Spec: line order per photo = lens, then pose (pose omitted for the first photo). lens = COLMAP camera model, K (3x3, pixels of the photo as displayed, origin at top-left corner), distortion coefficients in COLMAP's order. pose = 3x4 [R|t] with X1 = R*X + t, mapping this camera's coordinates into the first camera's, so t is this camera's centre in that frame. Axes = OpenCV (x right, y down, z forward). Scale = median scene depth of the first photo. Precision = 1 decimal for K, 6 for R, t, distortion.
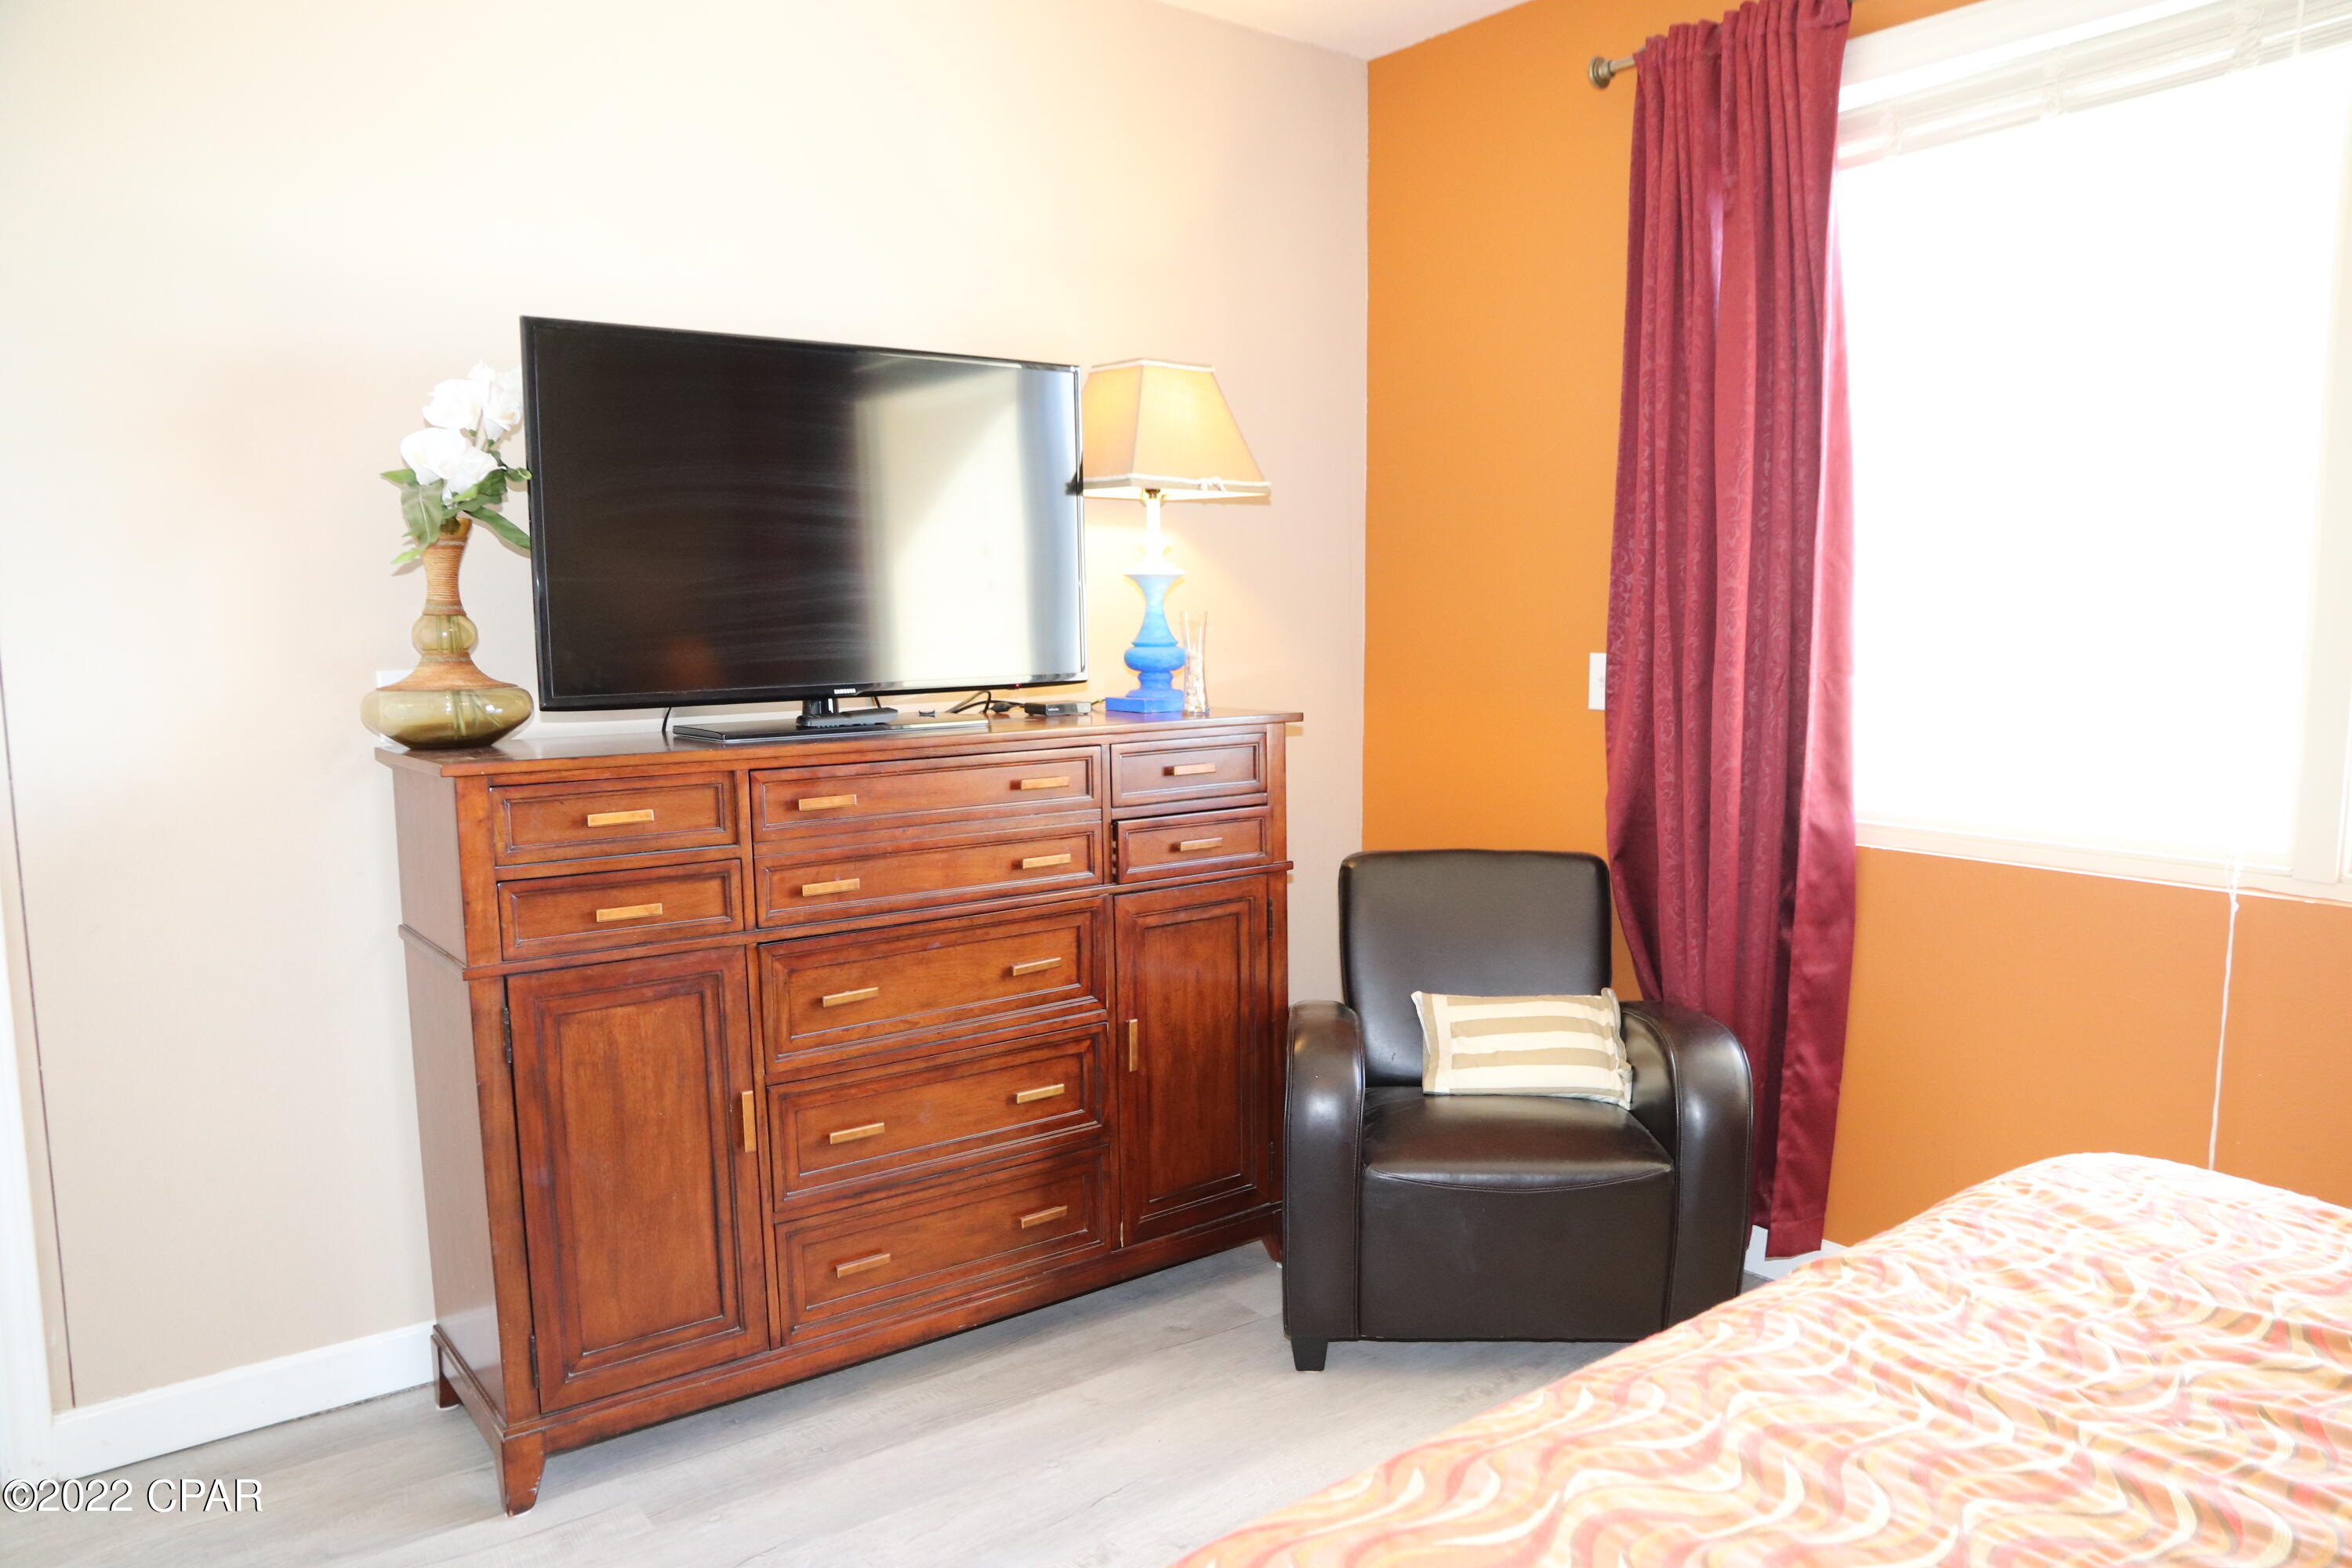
lens RADIAL K [[1626.0, 0, 1180.8], [0, 1626.0, 790.5], [0, 0, 1]] dist [-0.117519, 0.097318]
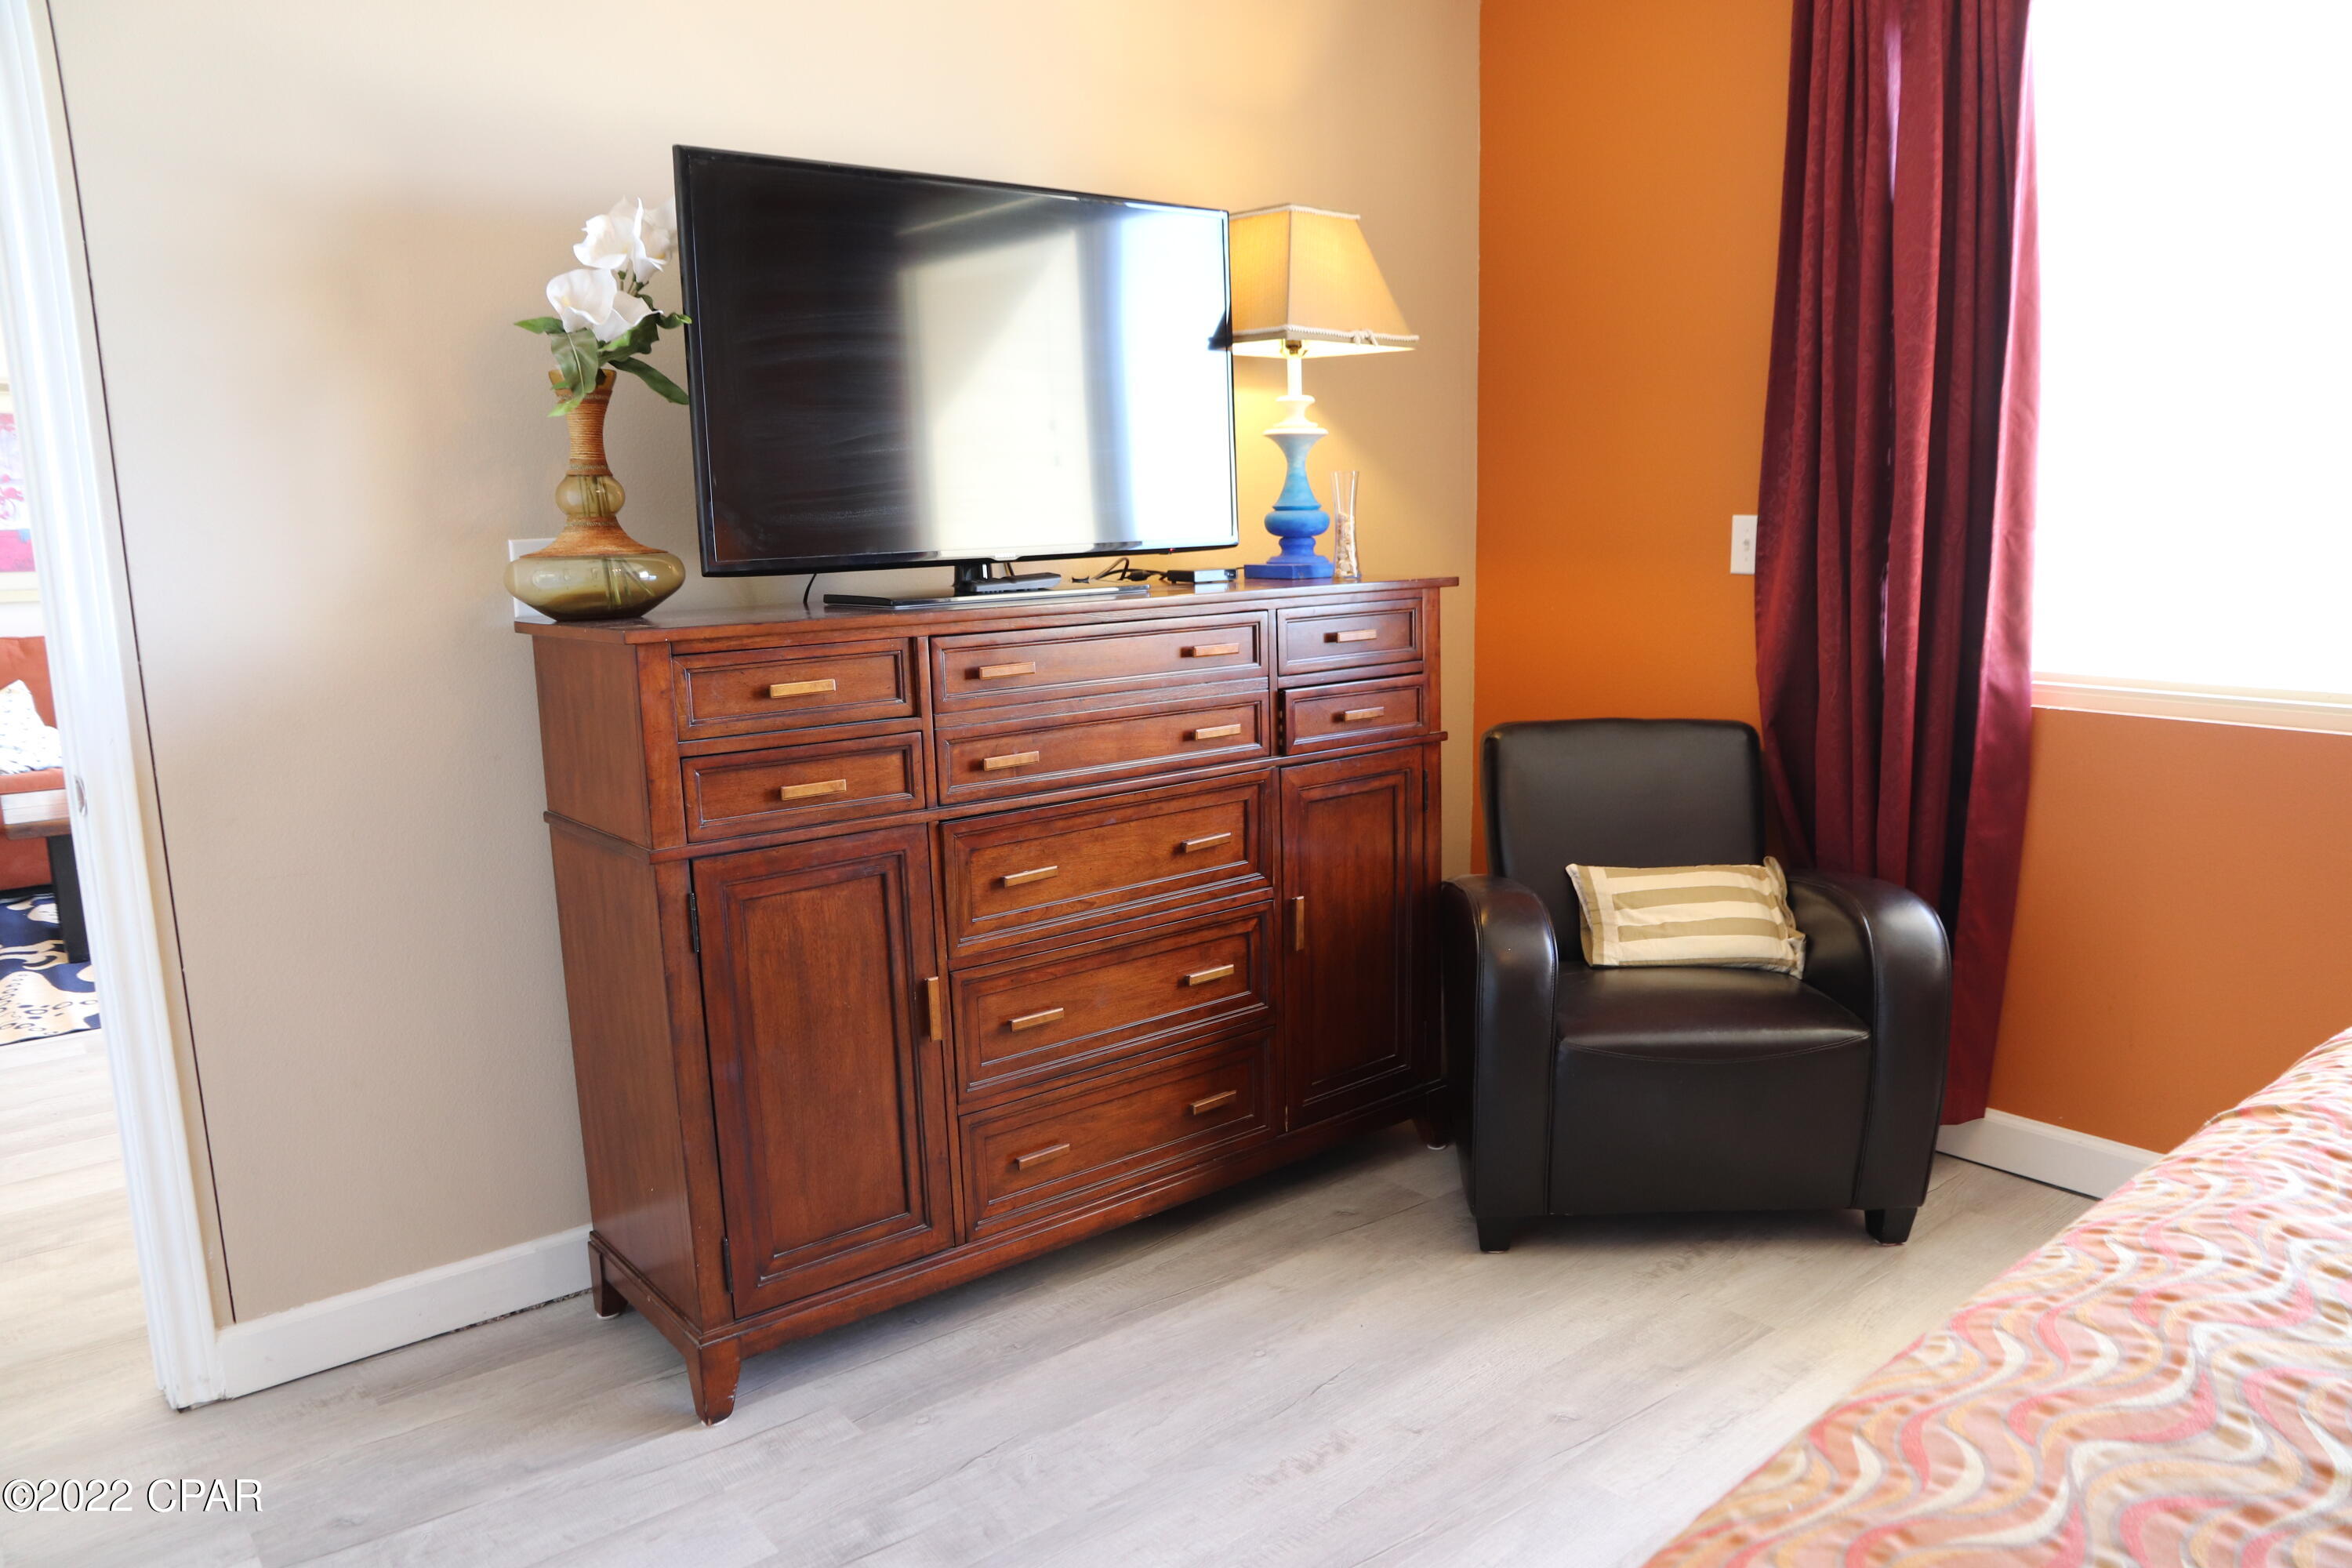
lens RADIAL K [[1626.0, 0, 1180.8], [0, 1626.0, 790.5], [0, 0, 1]] dist [-0.117519, 0.097318]
pose [[0.999503, -0.017777, 0.026029, -0.140719], [0.016138, 0.997954, 0.061859, 0.019961], [-0.027075, -0.061408, 0.997745, 0.049852]]
